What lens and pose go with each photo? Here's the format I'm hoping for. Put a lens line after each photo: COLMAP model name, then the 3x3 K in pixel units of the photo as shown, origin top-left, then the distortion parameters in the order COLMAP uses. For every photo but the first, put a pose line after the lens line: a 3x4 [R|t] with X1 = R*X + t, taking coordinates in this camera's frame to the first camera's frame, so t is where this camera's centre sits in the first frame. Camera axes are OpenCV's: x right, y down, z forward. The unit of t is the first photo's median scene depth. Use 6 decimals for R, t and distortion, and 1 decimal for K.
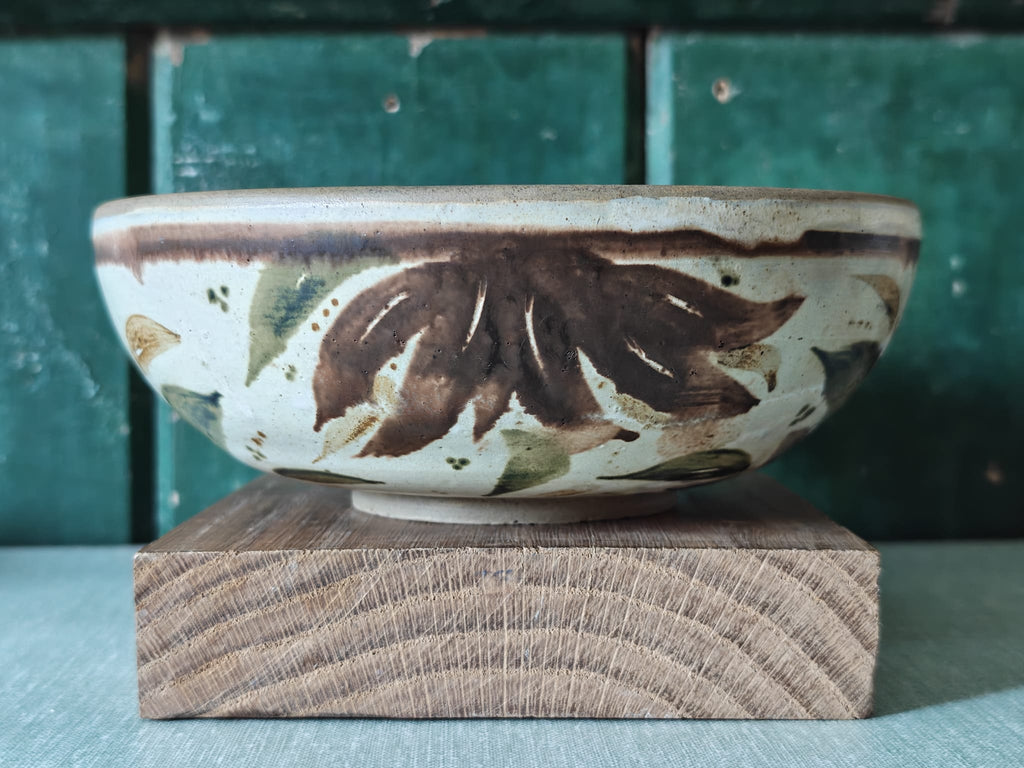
lens RADIAL K [[1420.3, 0, 514.3], [0, 1420.3, 324.1], [0, 0, 1]] dist [0.226127, -1.145761]
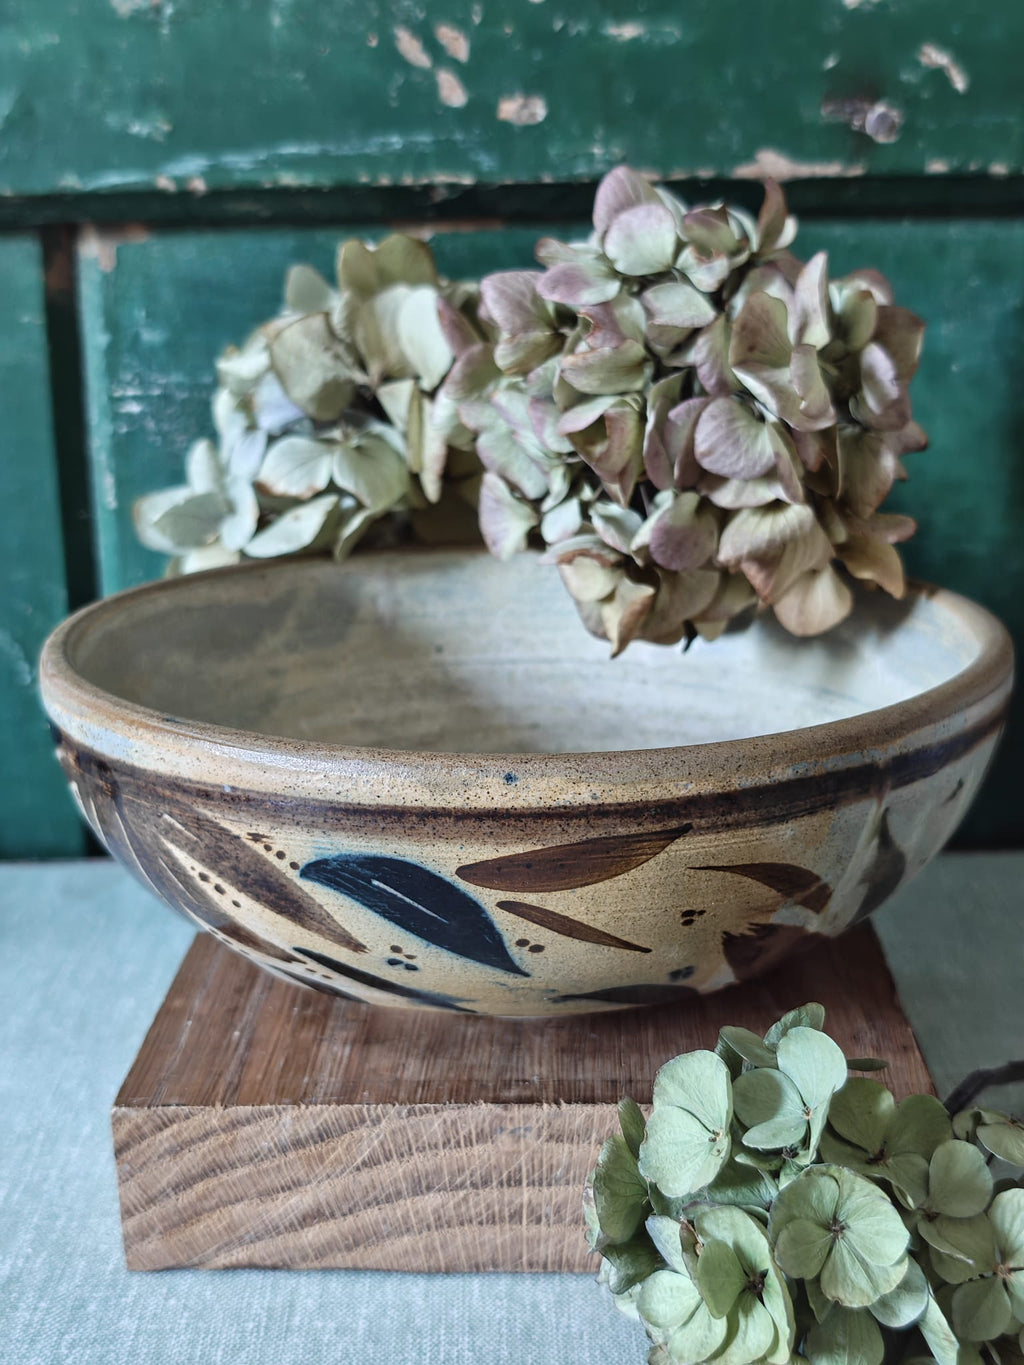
lens RADIAL K [[1893.2, 0, 518.3], [0, 1893.2, 620.6], [0, 0, 1]] dist [0.226127, -1.145761]
pose [[0.999759, -0.006265, -0.021037, 0.010053], [0.010571, 0.977364, 0.211300, -0.222857], [0.019237, -0.211472, 0.977195, -0.058959]]
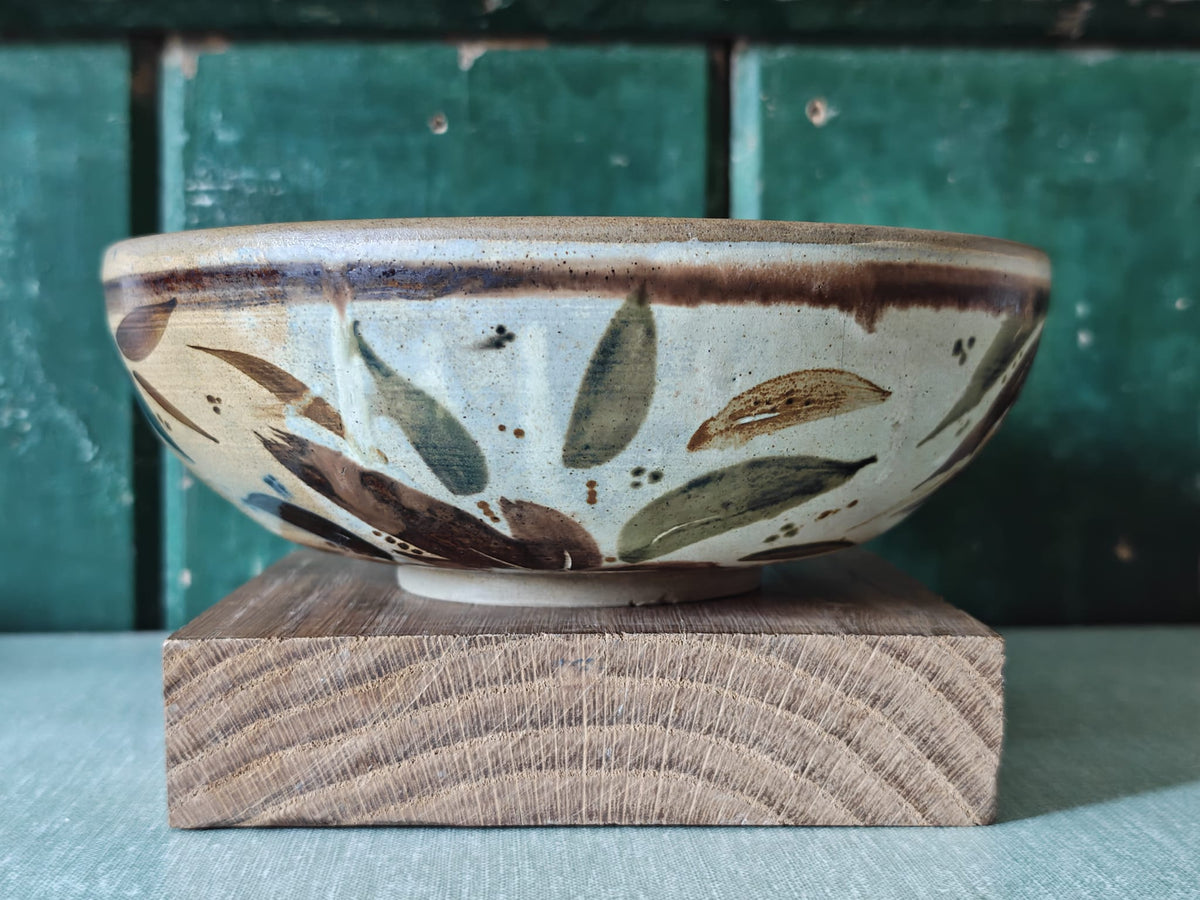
lens RADIAL K [[1664.4, 0, 602.7], [0, 1664.4, 379.9], [0, 0, 1]] dist [0.226127, -1.145761]
pose [[0.999622, 0.003536, 0.027257, -0.013851], [-0.003644, 0.999986, 0.003933, -0.002969], [-0.027243, -0.004031, 0.999621, -0.021890]]
